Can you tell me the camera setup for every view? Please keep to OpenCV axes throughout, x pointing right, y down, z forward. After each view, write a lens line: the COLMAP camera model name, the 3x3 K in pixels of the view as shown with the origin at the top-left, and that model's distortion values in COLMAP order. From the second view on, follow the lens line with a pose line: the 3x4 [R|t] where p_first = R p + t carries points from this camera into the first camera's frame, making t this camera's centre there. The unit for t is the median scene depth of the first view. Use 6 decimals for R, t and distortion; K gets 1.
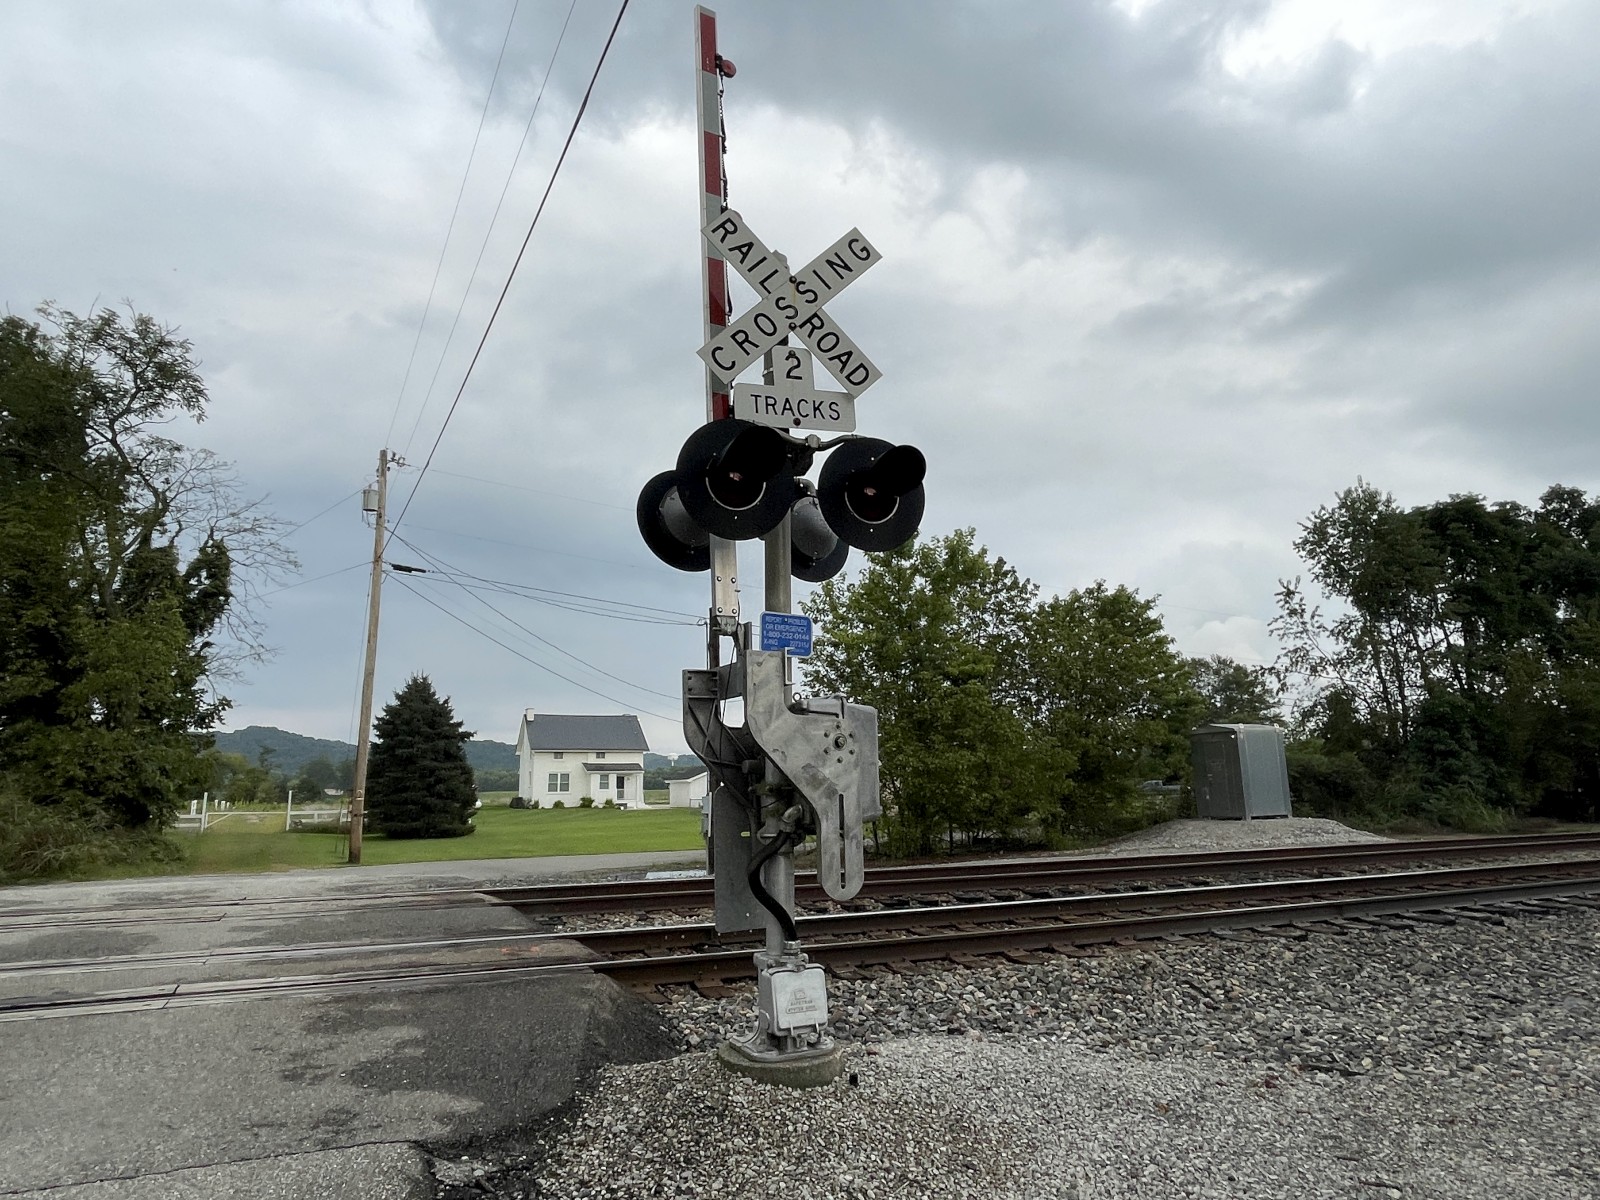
lens RADIAL K [[973.9, 0, 808.1], [0, 973.9, 601.8], [0, 0, 1]] dist [0.002715, -0.005319]
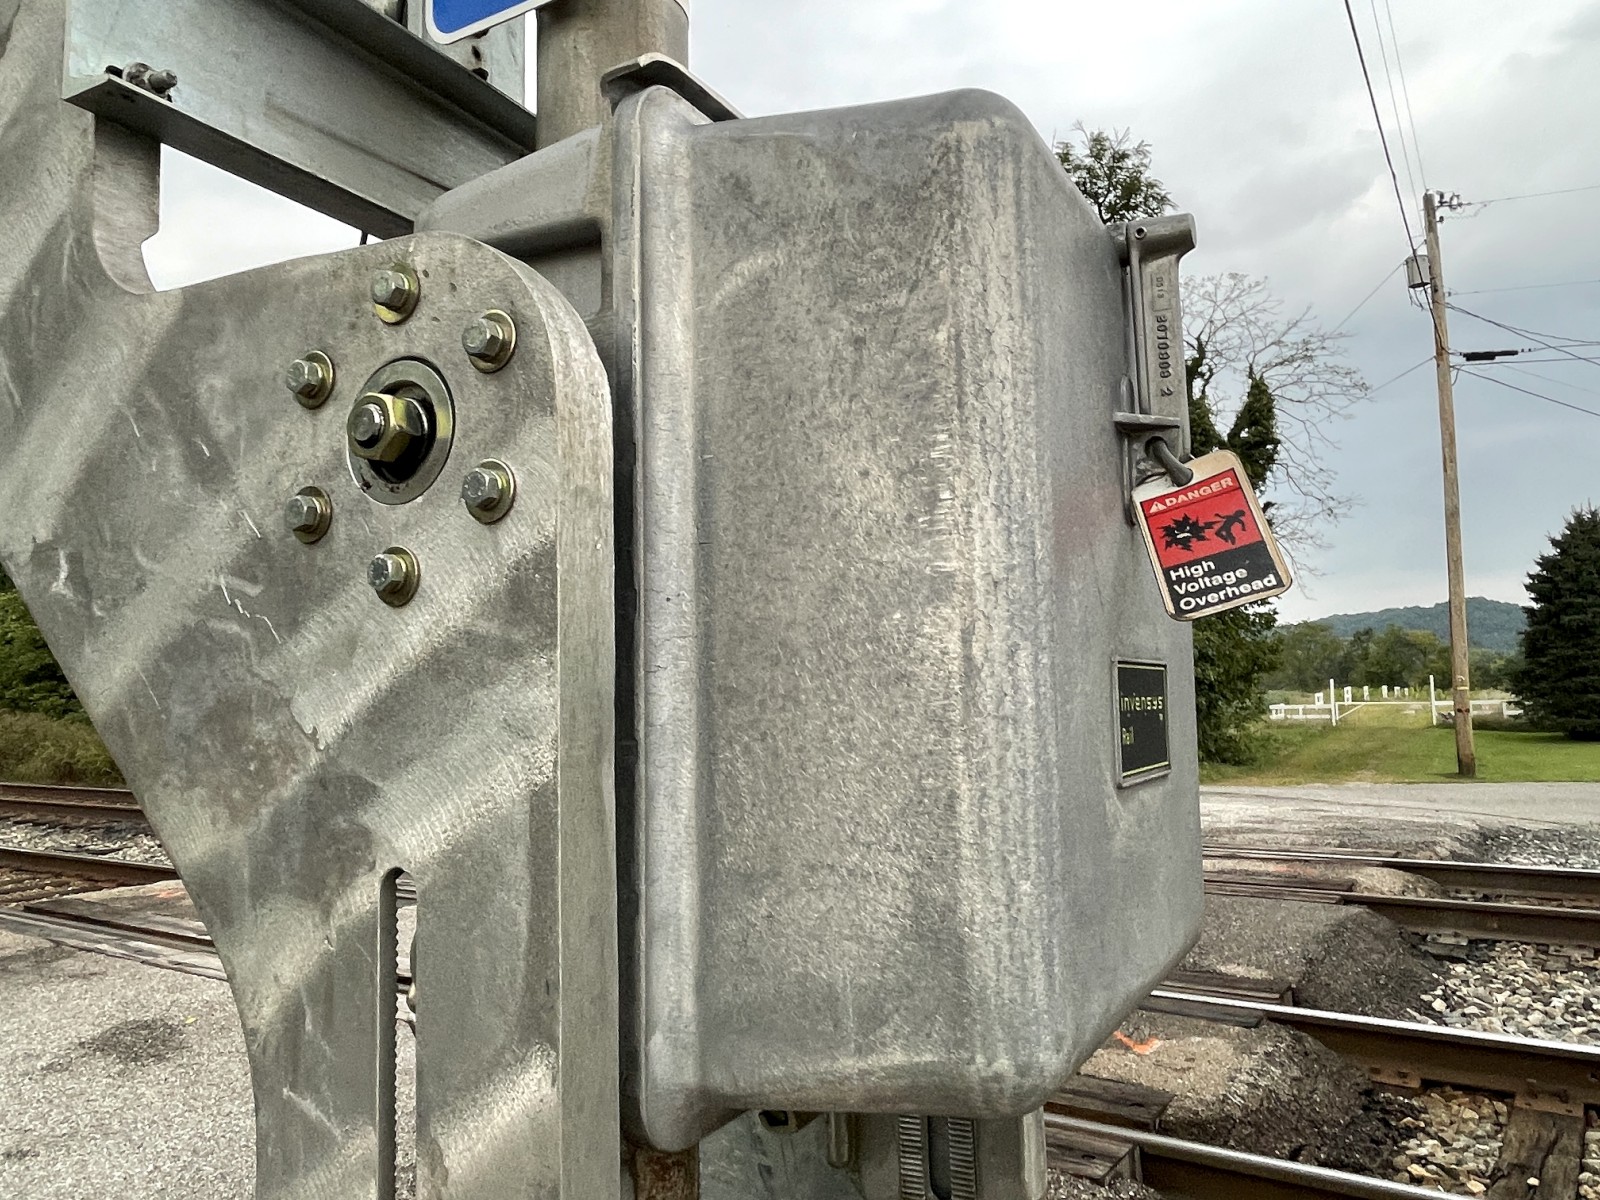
lens RADIAL K [[1174.7, 0, 806.7], [0, 1174.7, 598.2], [0, 0, 1]] dist [-0.005535, -0.001747]
pose [[0.519667, -0.068619, -0.851609, 0.031023], [0.176781, 0.983835, 0.028601, 0.029946], [0.835880, -0.165411, 0.523397, 0.171406]]
